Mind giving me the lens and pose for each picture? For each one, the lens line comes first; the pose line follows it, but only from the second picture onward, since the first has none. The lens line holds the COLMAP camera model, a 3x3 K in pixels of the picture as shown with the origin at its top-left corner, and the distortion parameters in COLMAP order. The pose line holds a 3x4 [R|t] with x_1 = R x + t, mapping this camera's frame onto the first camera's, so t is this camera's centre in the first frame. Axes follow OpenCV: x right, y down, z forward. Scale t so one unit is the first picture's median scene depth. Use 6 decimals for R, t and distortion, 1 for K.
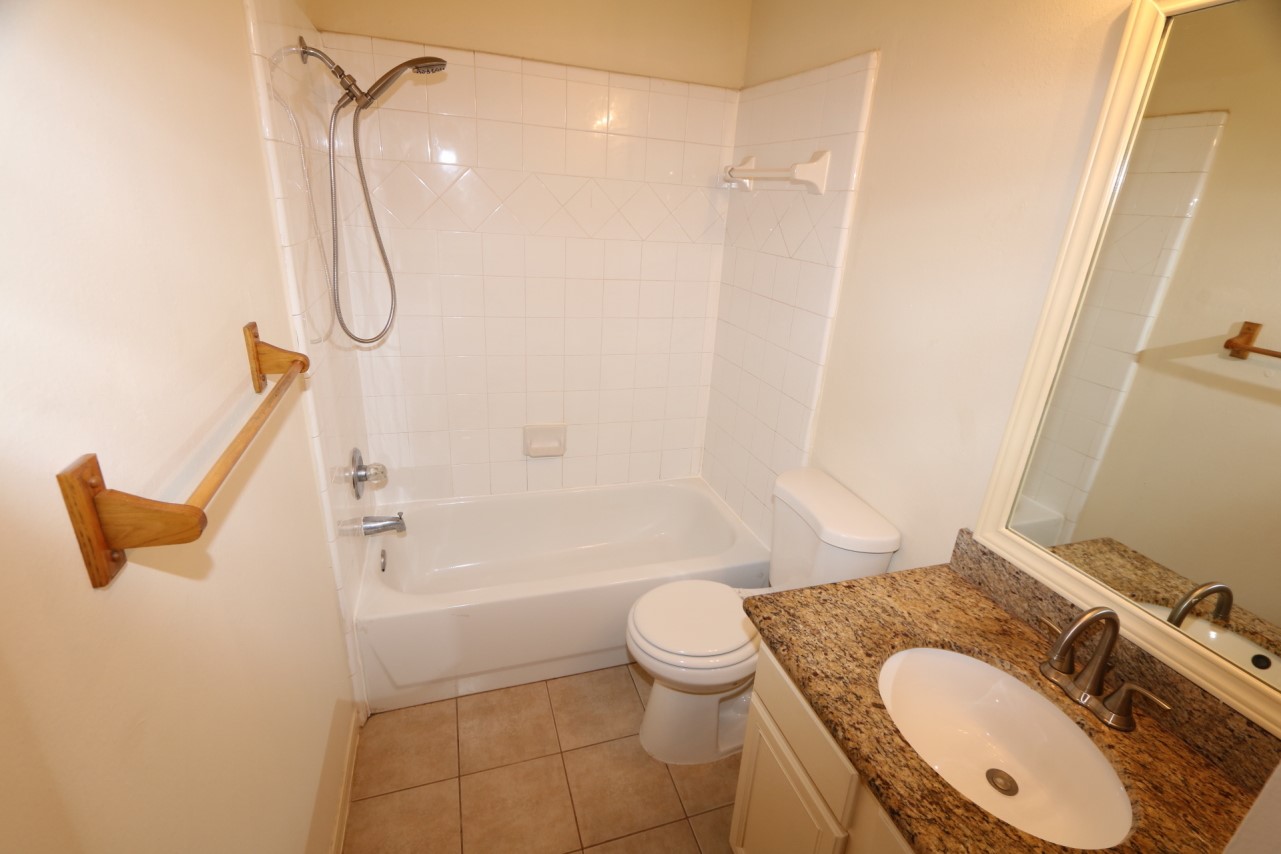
lens RADIAL K [[588.2, 0, 647.3], [0, 588.2, 427.2], [0, 0, 1]] dist [0.001224, -0.000672]
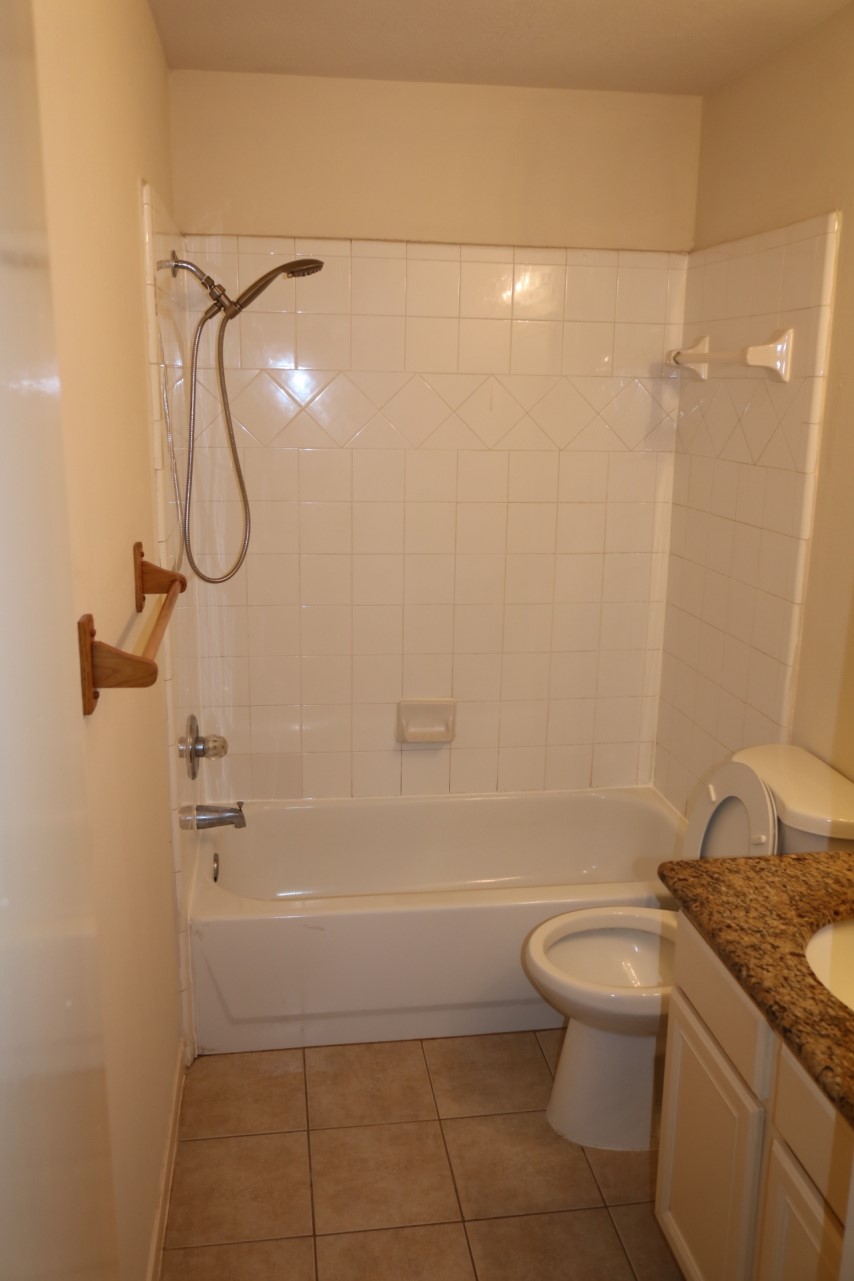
lens RADIAL K [[1031.9, 0, 405.7], [0, 1031.9, 642.1], [0, 0, 1]] dist [-0.007344, -0.002585]
pose [[0.980817, -0.004502, -0.194878, 0.076654], [-0.021225, 0.991323, -0.129726, 0.138633], [0.193771, 0.131374, 0.972211, -0.395763]]
